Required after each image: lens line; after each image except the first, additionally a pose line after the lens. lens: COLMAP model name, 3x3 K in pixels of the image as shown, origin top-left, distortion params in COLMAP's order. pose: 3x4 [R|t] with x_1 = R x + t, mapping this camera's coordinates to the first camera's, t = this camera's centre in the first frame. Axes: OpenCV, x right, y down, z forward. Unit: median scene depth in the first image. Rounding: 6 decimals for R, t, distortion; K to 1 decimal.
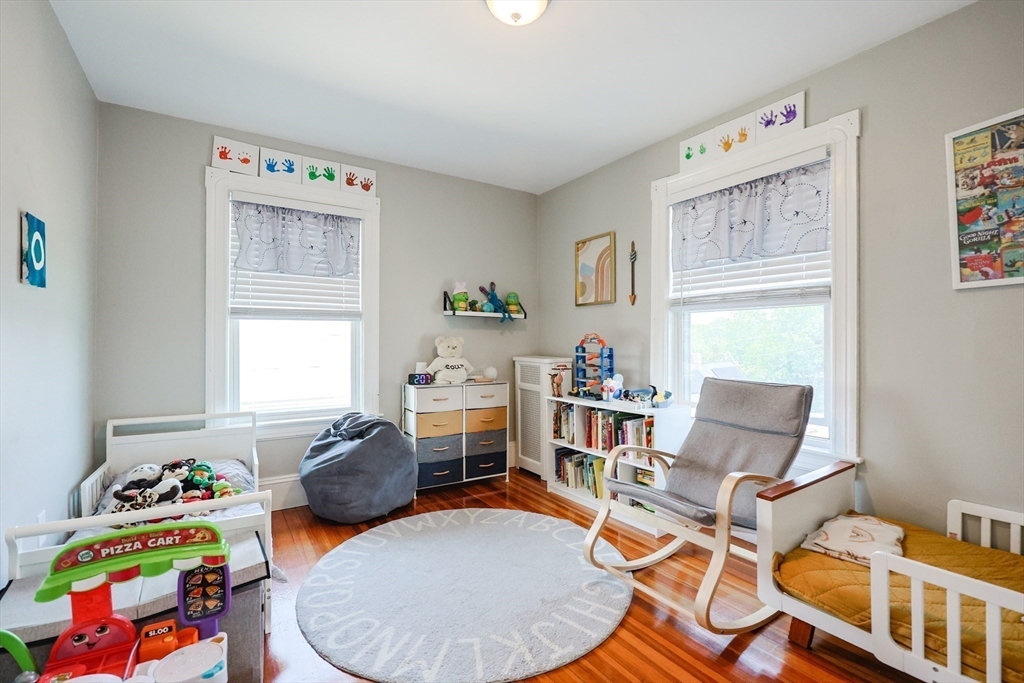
lens RADIAL K [[487.3, 0, 549.9], [0, 487.3, 338.4], [0, 0, 1]] dist [-0.016856, 0.000007]
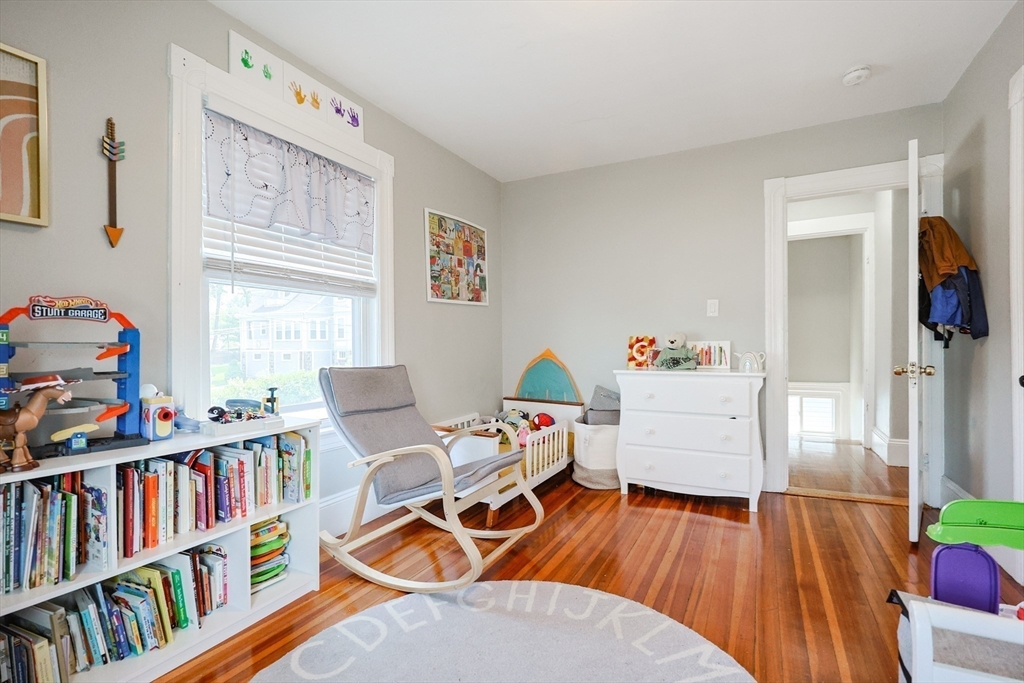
lens RADIAL K [[447.1, 0, 527.0], [0, 447.1, 348.4], [0, 0, 1]] dist [-0.002884, 0.000095]
pose [[-0.451330, -0.001002, 0.892357, -0.481163], [0.006186, 0.999972, 0.004252, 0.040180], [-0.892336, 0.007439, -0.451311, 0.934460]]
